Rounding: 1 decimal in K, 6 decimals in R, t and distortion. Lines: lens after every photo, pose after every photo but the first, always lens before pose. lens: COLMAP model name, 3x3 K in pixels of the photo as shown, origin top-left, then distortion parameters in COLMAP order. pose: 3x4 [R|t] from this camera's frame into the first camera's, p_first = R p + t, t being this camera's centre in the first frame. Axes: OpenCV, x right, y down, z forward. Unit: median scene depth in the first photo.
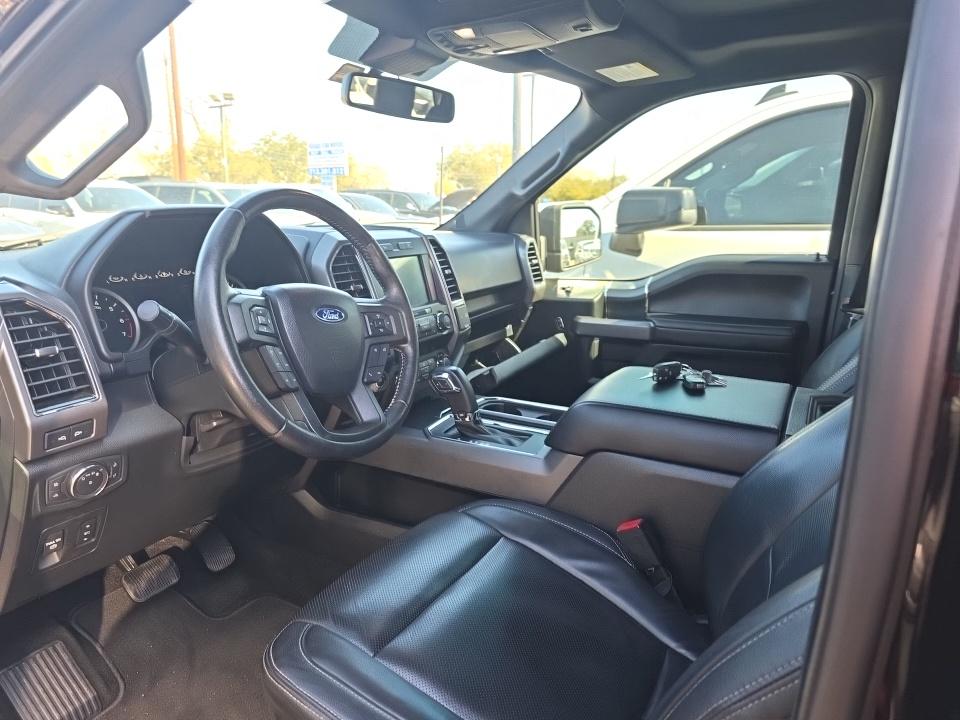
lens RADIAL K [[663.6, 0, 473.7], [0, 663.6, 362.6], [0, 0, 1]] dist [0.056749, -0.061496]
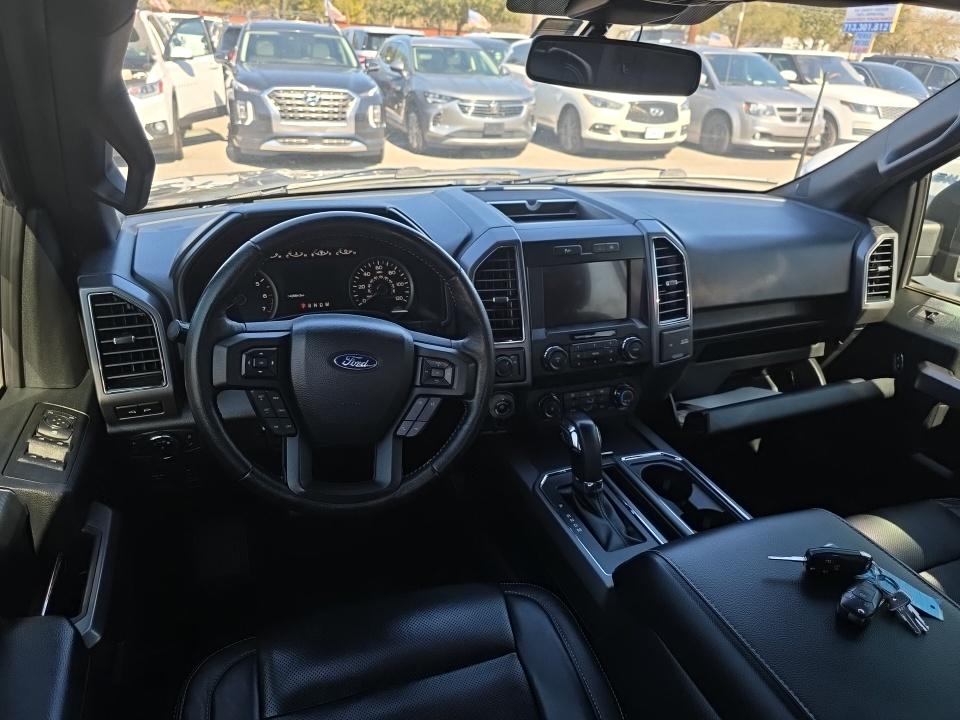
lens RADIAL K [[663.6, 0, 473.7], [0, 663.6, 362.6], [0, 0, 1]] dist [0.056749, -0.061496]
pose [[0.757977, 0.310838, -0.573454, 0.199368], [-0.193104, 0.946677, 0.257902, -0.156147], [0.623042, -0.084748, 0.777584, 0.183148]]
